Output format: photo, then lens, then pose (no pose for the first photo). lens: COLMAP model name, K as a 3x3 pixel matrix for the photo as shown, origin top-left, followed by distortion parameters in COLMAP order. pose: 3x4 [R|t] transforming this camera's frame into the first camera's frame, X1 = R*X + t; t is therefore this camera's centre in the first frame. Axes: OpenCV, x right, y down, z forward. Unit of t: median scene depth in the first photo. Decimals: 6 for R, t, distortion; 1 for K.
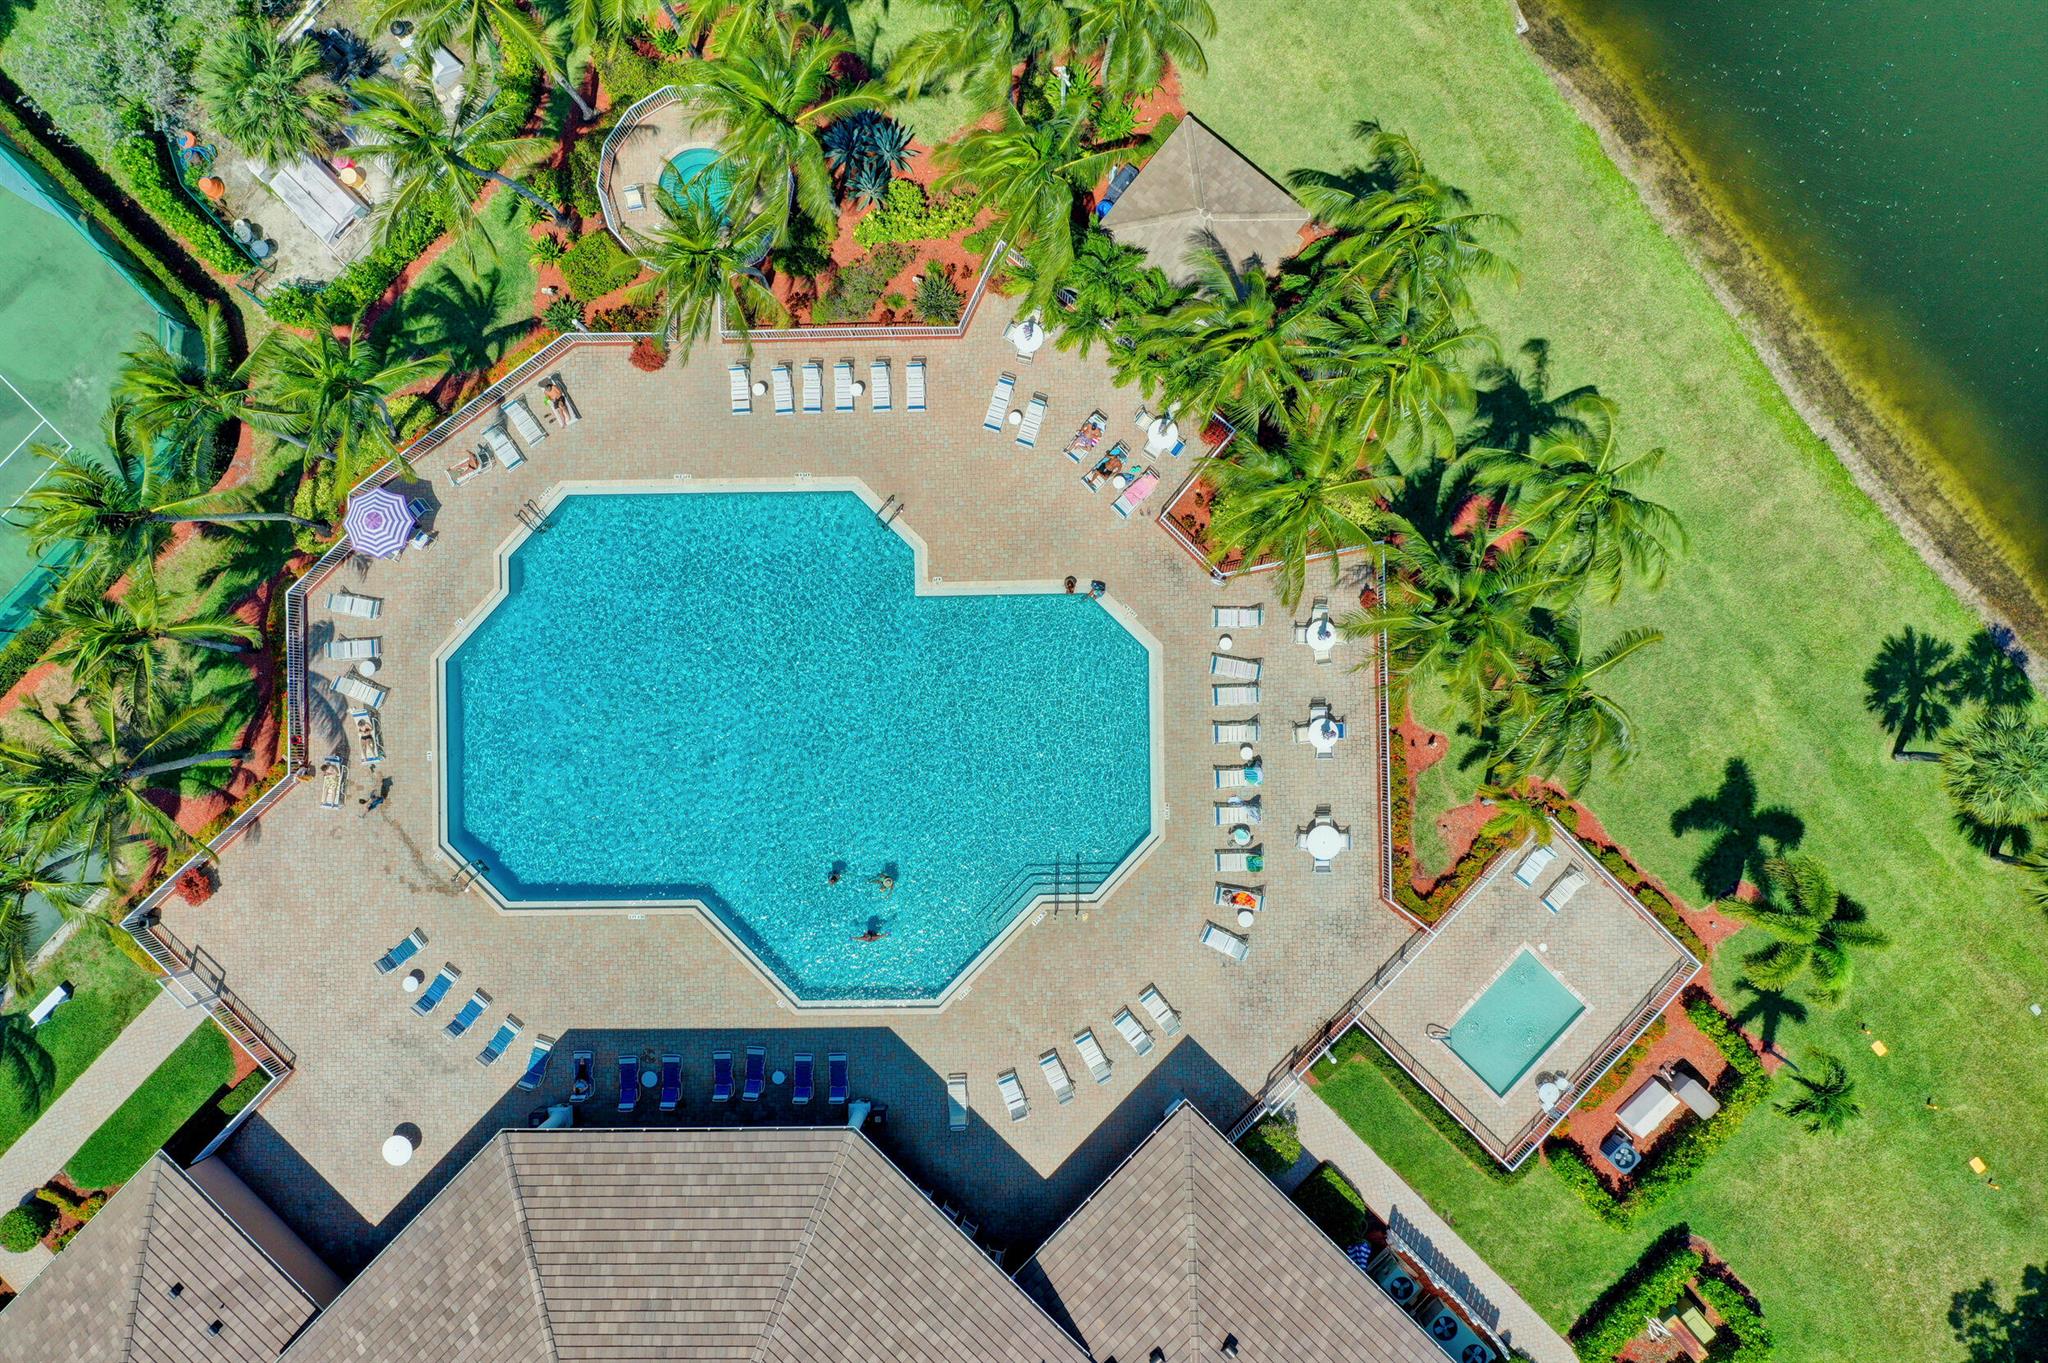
lens RADIAL K [[1604.7, 0, 1032.5], [0, 1604.7, 688.0], [0, 0, 1]] dist [0.001241, 0.000774]
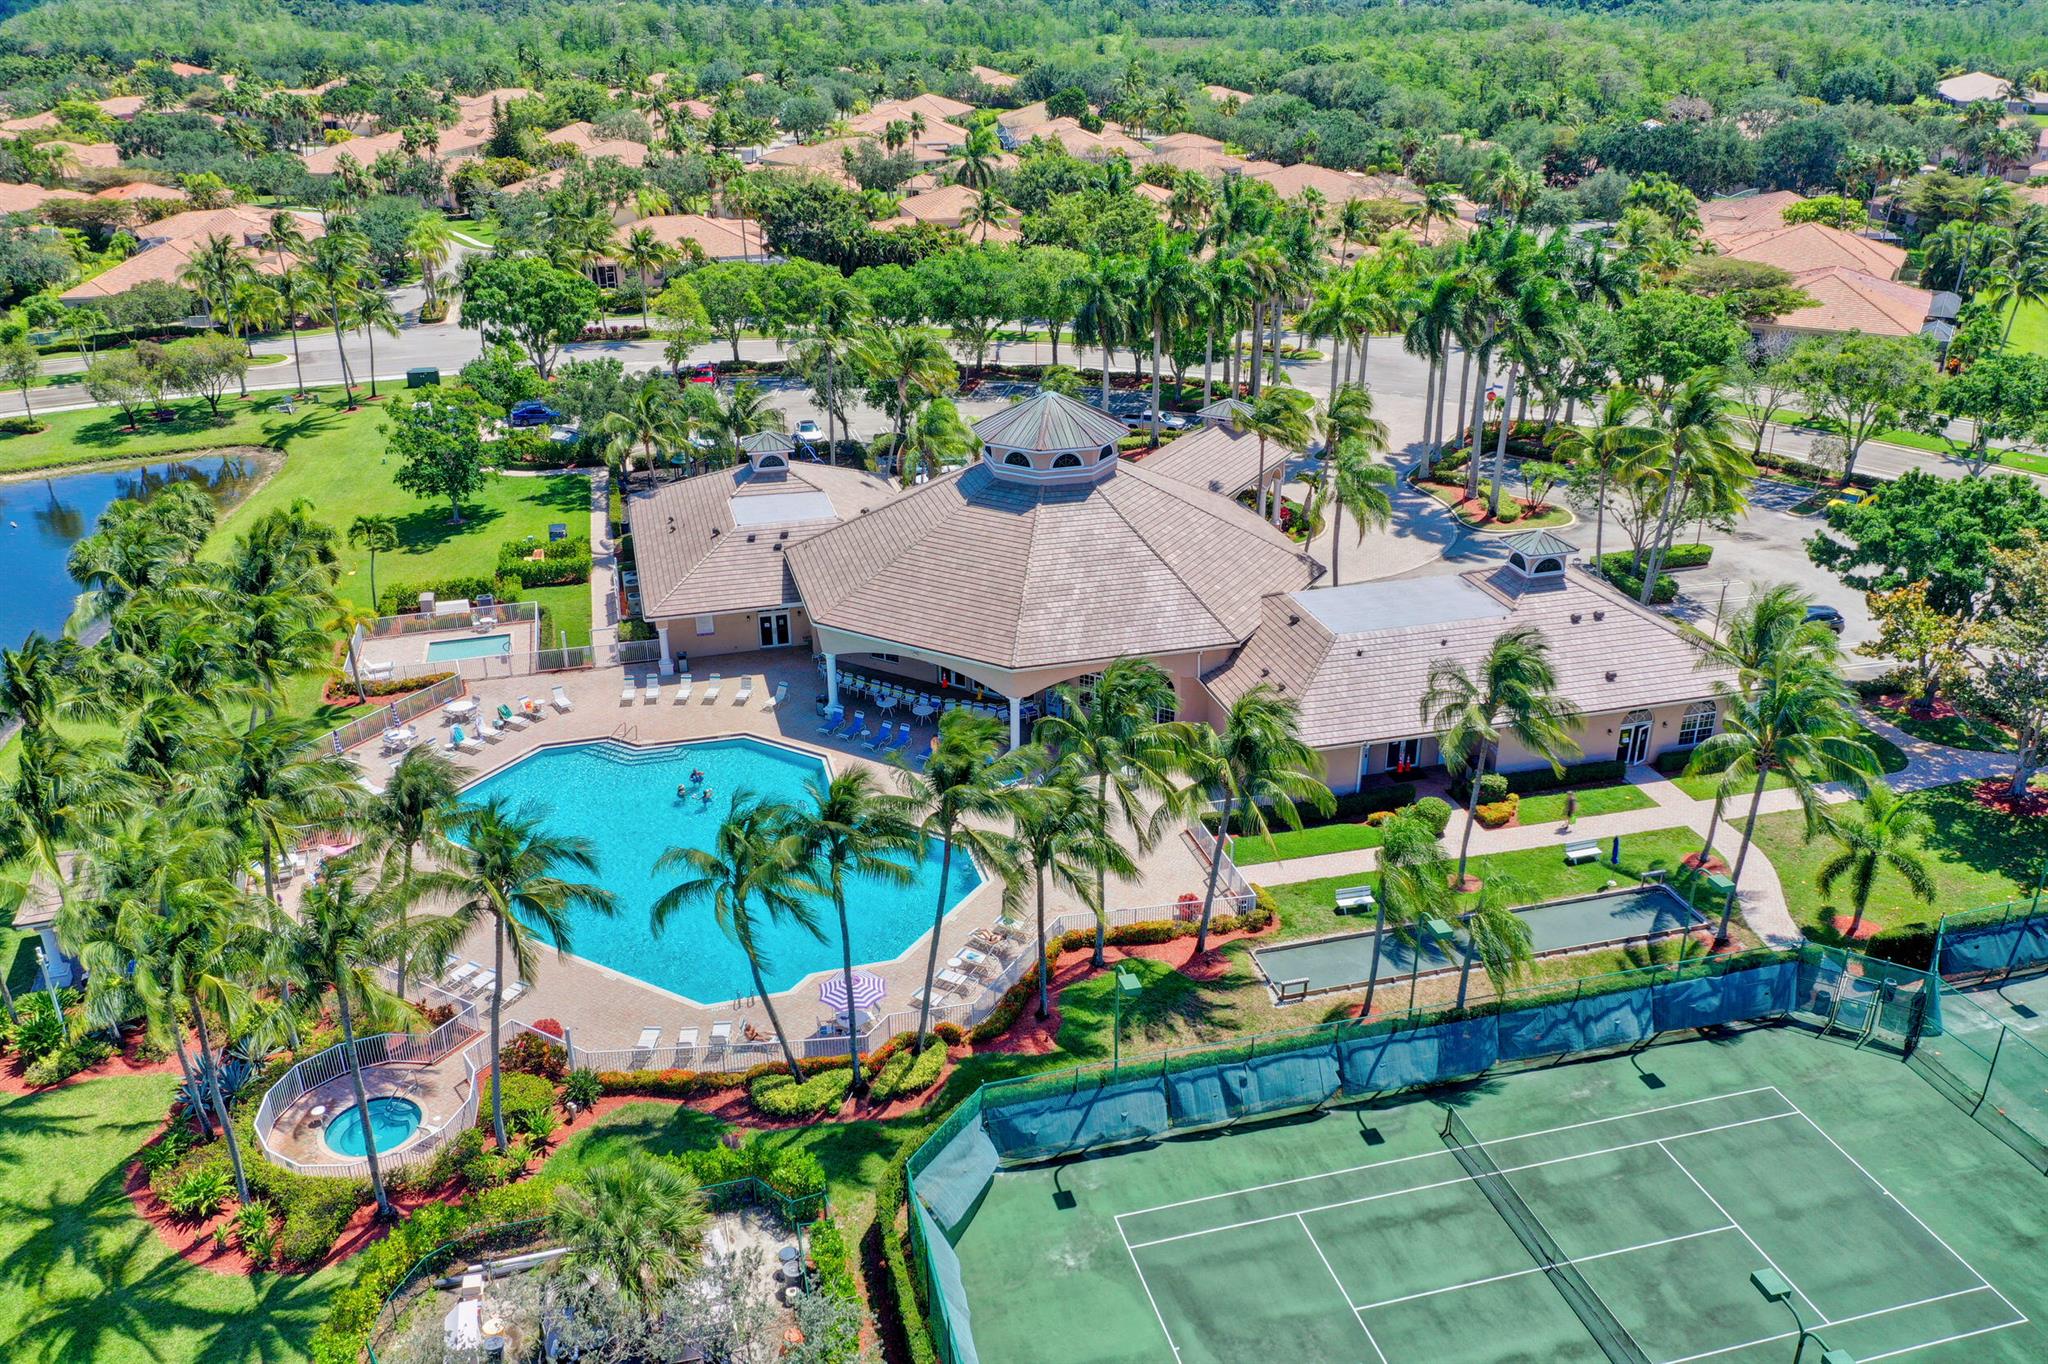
lens RADIAL K [[1604.7, 0, 1032.5], [0, 1604.7, 688.5], [0, 0, 1]] dist [0.001241, 0.000774]
pose [[-0.859964, -0.193195, 0.472374, -0.931809], [0.510128, -0.352980, 0.784331, -0.760771], [0.015210, 0.915468, 0.402104, 0.405532]]
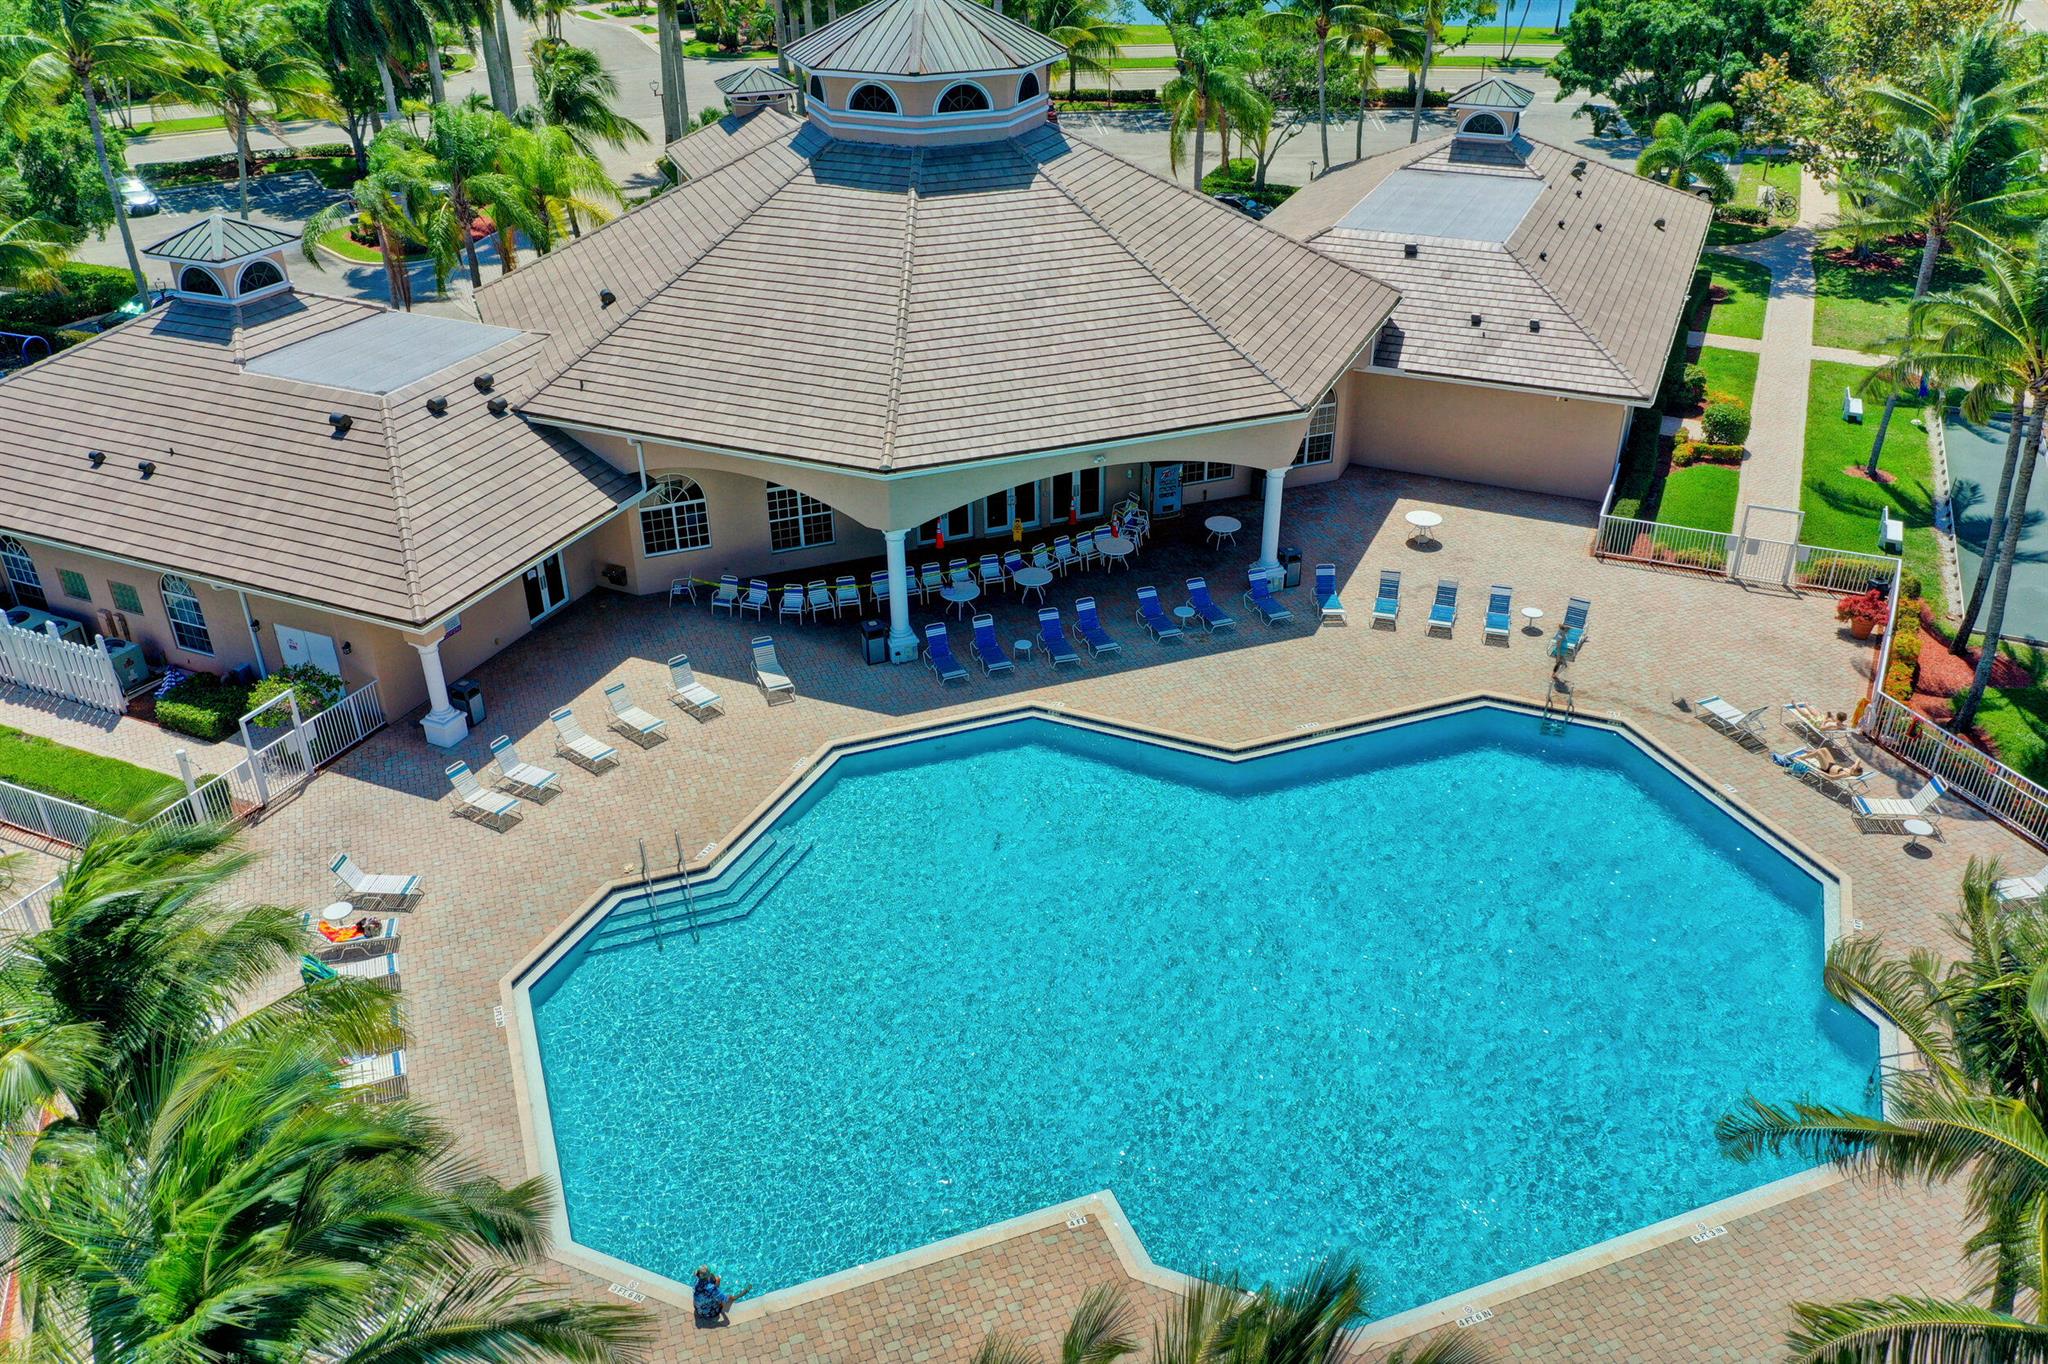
lens RADIAL K [[1604.7, 0, 1032.5], [0, 1604.7, 688.5], [0, 0, 1]] dist [0.001241, 0.000774]
pose [[-0.937663, 0.195232, -0.287529, 0.050502], [-0.346526, -0.461827, 0.816477, -0.359255], [0.026614, 0.865217, 0.500691, 0.652627]]
